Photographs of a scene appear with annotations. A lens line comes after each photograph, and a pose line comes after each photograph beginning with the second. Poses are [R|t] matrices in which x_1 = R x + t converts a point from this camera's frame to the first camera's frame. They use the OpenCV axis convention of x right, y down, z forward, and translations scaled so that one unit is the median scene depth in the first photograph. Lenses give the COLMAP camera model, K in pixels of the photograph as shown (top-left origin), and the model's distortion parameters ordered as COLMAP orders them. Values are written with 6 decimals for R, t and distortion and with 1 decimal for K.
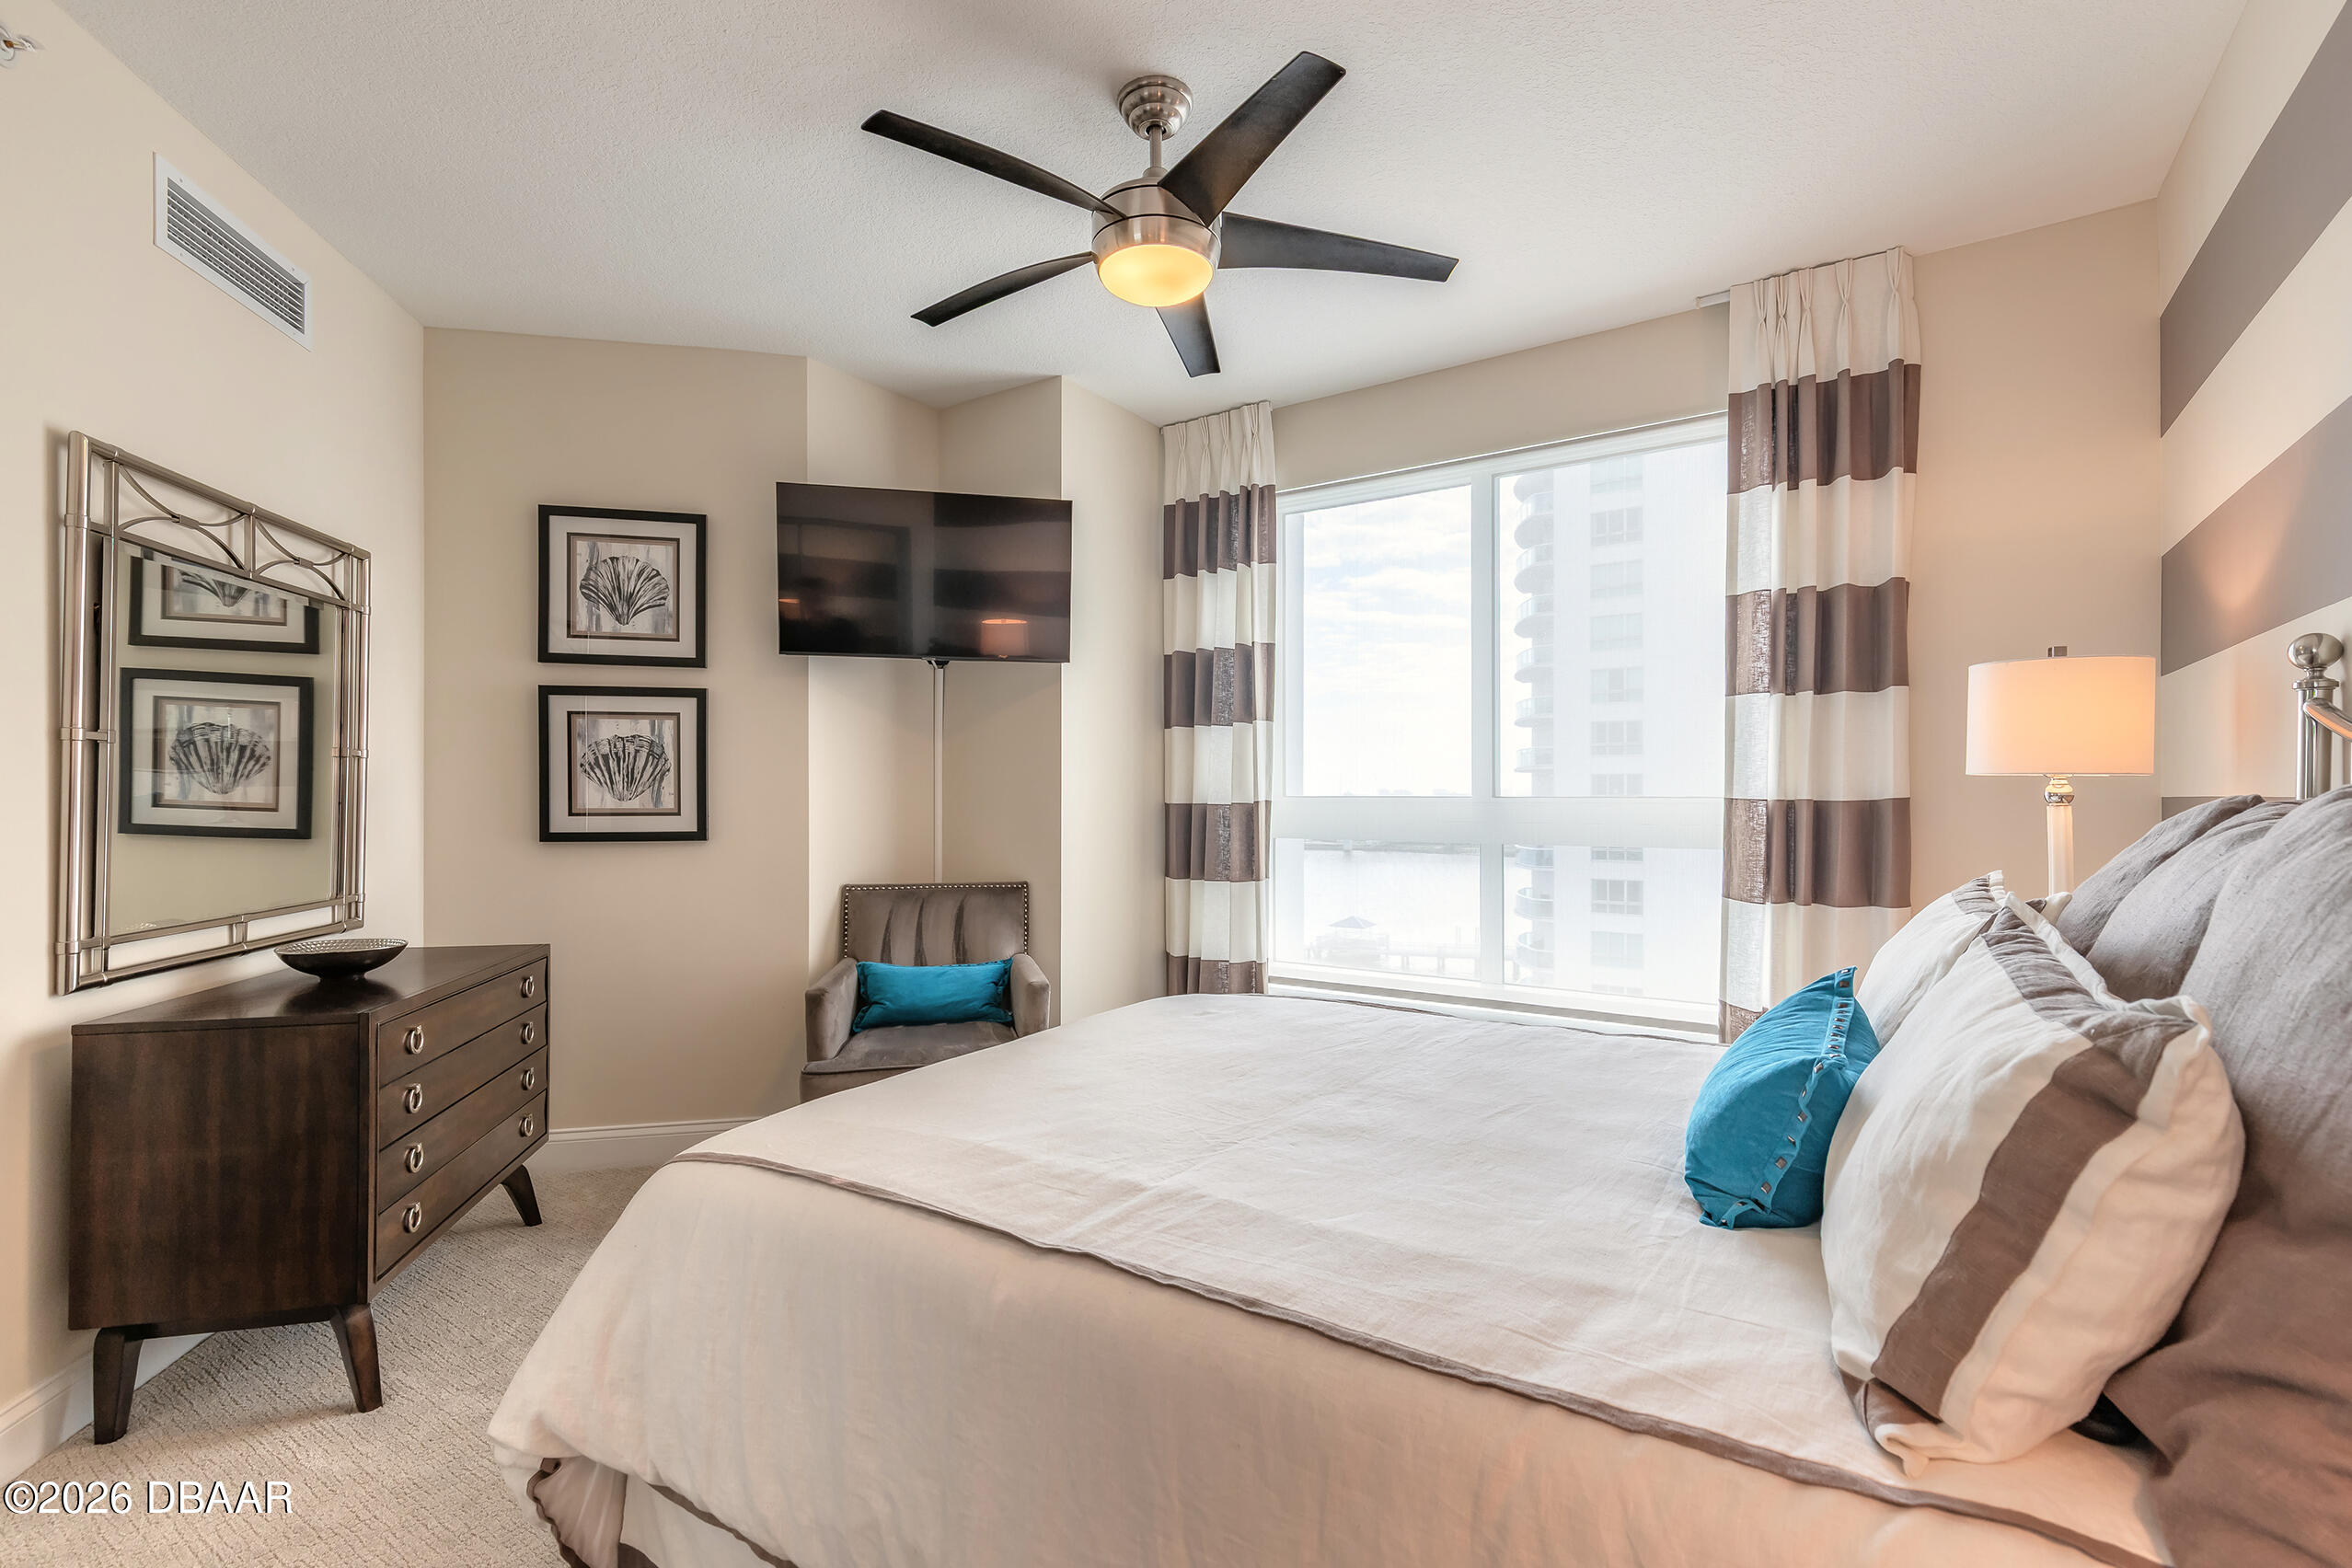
lens RADIAL K [[1057.0, 0, 1172.5], [0, 1057.0, 791.4], [0, 0, 1]] dist [0.006635, -0.000722]
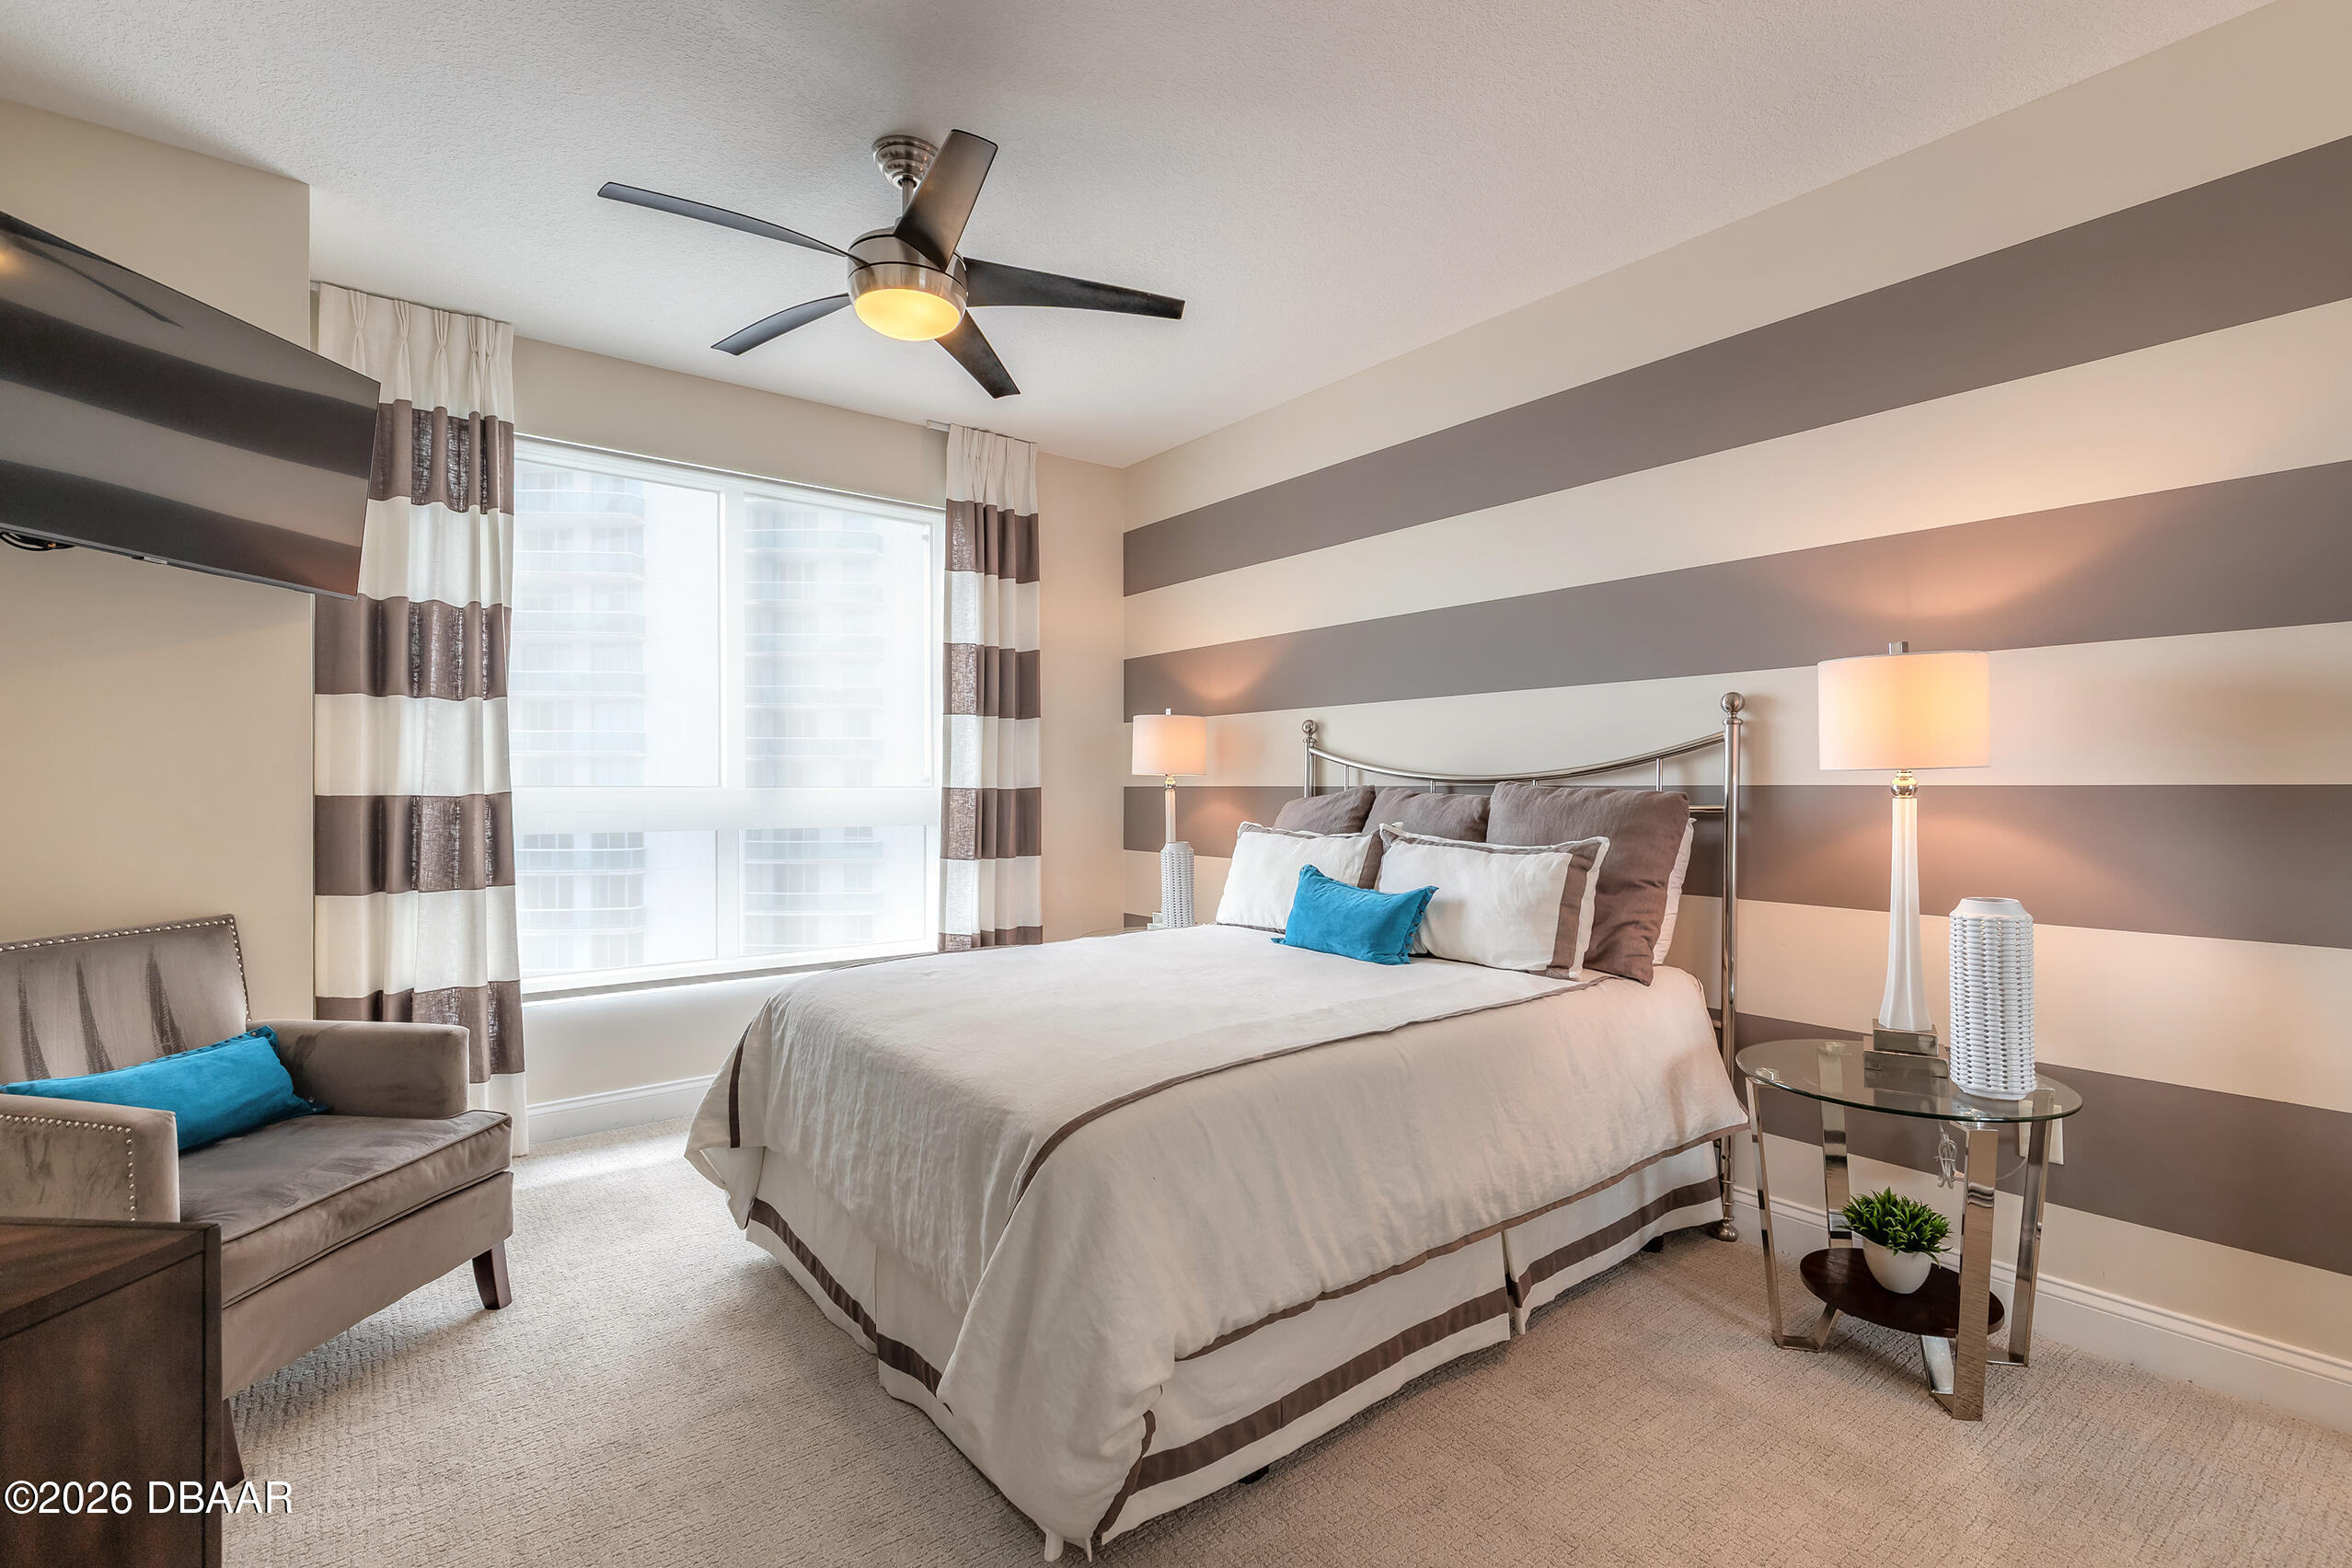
lens RADIAL K [[1057.0, 0, 1172.5], [0, 1057.0, 791.4], [0, 0, 1]] dist [0.006635, -0.000722]
pose [[0.310724, -0.004080, 0.950491, -0.720668], [-0.004168, 0.999975, 0.005655, 0.002406], [-0.950491, -0.005719, 0.310699, 0.285582]]
